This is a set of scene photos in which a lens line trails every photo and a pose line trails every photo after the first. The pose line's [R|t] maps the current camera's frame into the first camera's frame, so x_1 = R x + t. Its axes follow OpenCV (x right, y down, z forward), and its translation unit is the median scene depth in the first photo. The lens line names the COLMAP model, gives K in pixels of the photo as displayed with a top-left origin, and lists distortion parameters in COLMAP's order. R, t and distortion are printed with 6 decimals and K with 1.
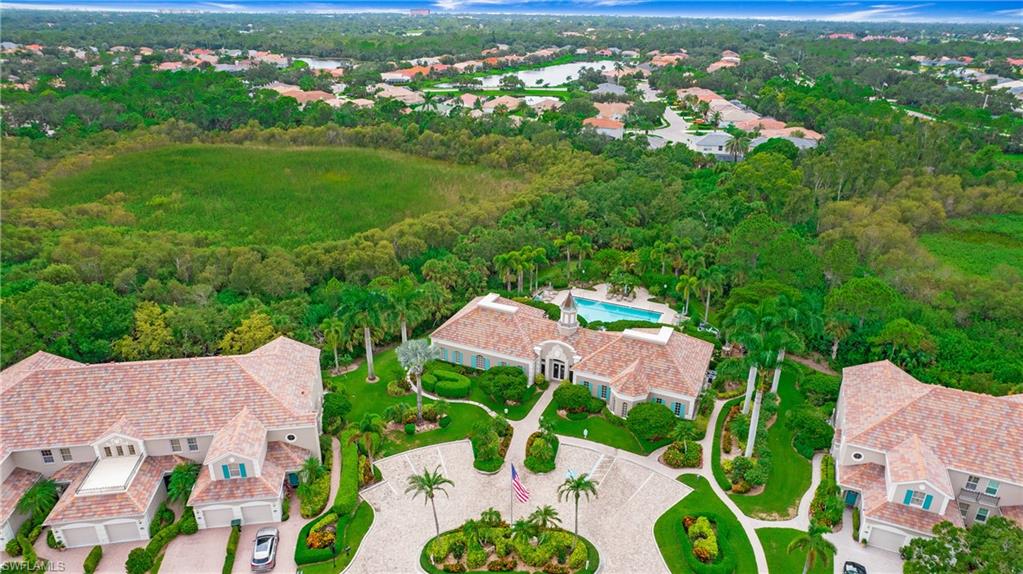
lens RADIAL K [[655.4, 0, 511.5], [0, 655.4, 287.0], [0, 0, 1]] dist [-0.044613, 0.054628]
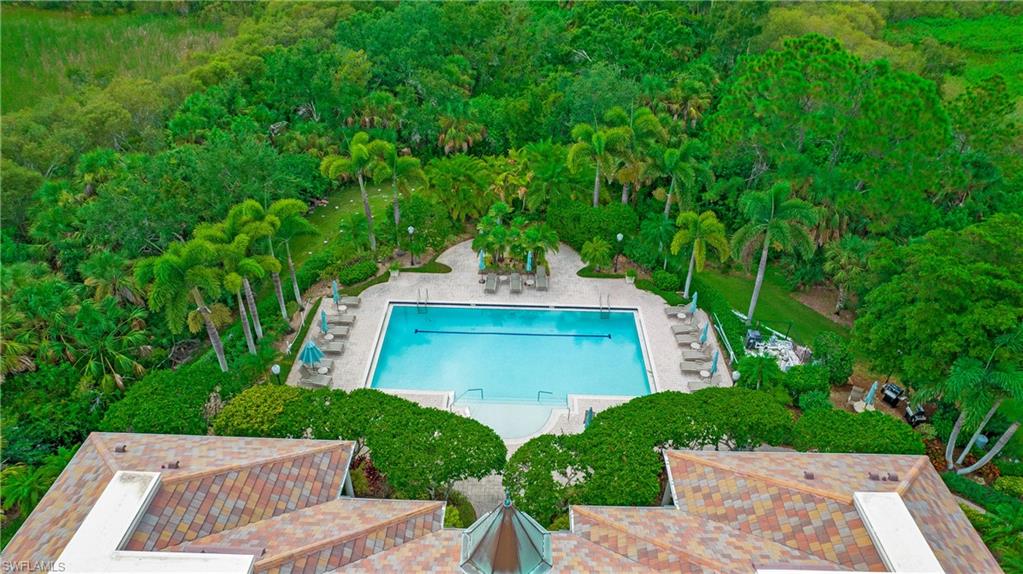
lens RADIAL K [[653.0, 0, 512.8], [0, 653.0, 294.2], [0, 0, 1]] dist [-0.086117, 0.077883]
pose [[0.919935, -0.217959, 0.325906, 0.029011], [0.143655, 0.960812, 0.237075, -0.066059], [-0.364806, -0.171275, 0.915195, 0.578280]]
